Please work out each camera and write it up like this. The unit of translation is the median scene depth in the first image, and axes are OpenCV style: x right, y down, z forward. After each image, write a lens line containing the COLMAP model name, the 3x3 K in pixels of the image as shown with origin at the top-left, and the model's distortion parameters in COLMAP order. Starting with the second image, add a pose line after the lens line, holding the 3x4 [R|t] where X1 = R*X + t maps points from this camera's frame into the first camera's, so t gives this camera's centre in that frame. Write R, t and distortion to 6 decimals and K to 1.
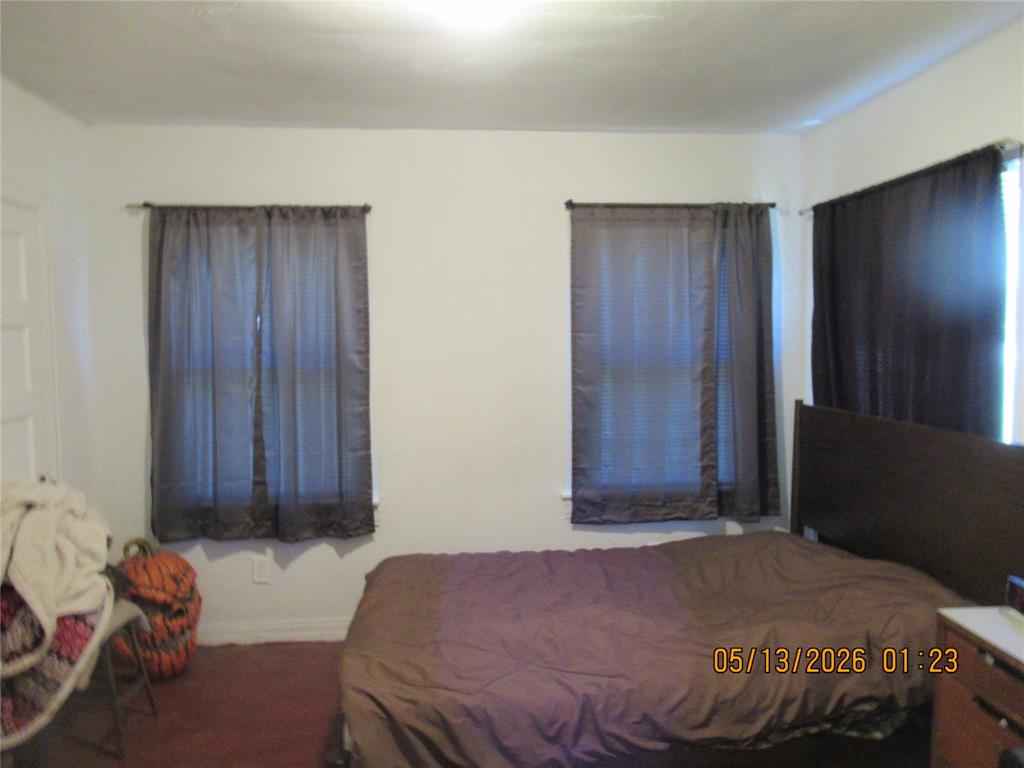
lens RADIAL K [[765.6, 0, 497.2], [0, 765.6, 383.4], [0, 0, 1]] dist [0.004417, -0.003379]
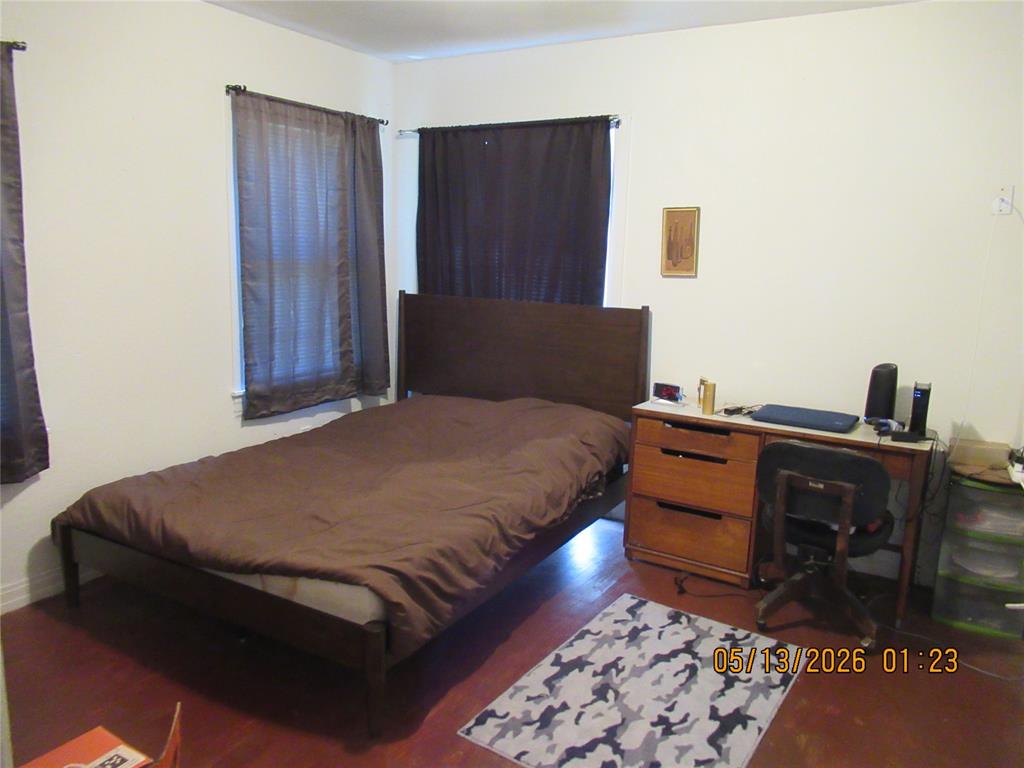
lens RADIAL K [[765.6, 0, 497.2], [0, 765.6, 383.4], [0, 0, 1]] dist [0.004417, -0.003379]
pose [[0.598760, -0.120528, 0.791808, -0.503430], [0.025845, 0.991005, 0.131305, 0.012259], [-0.800512, -0.058156, 0.596489, 0.142957]]
